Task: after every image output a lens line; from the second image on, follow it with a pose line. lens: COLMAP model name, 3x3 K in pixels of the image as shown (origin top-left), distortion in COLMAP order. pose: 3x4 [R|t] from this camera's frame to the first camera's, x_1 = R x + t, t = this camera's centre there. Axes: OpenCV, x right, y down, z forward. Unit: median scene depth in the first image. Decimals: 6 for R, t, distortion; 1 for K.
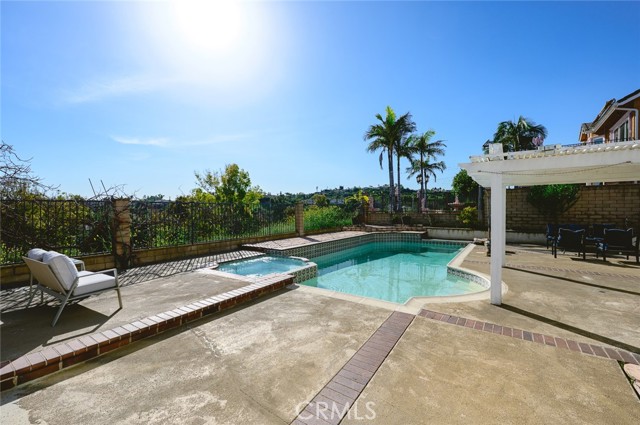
lens RADIAL K [[269.6, 0, 320.7], [0, 269.6, 214.5], [0, 0, 1]] dist [-0.002077, 0.000751]
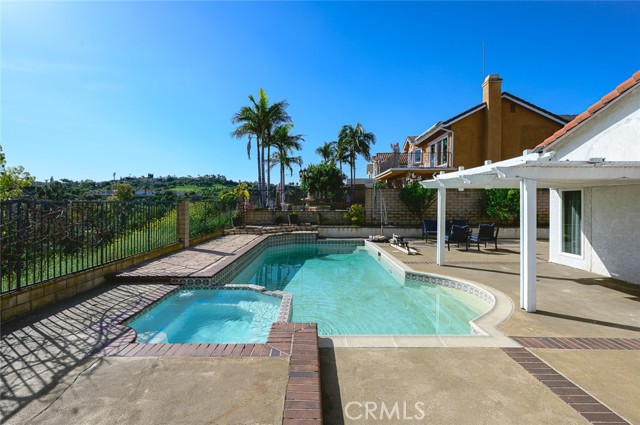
lens RADIAL K [[291.7, 0, 307.4], [0, 291.7, 203.7], [0, 0, 1]] dist [-0.000084, 0.001477]
pose [[0.832232, -0.000763, 0.554428, -0.142009], [0.008826, 0.999891, -0.011872, -0.013297], [-0.554358, 0.014773, 0.832147, 0.124173]]
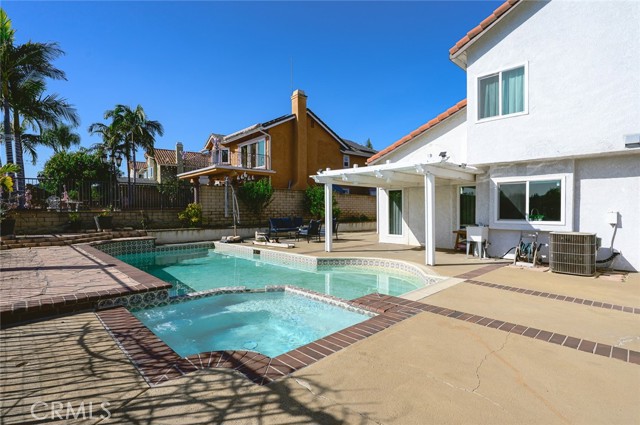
lens RADIAL K [[320.3, 0, 314.9], [0, 320.3, 226.2], [0, 0, 1]] dist [-0.001453, 0.000015]
pose [[0.186827, -0.041817, 0.981502, -0.257267], [0.019686, 0.999052, 0.038817, 0.009482], [-0.982196, 0.012070, 0.187473, 0.290082]]
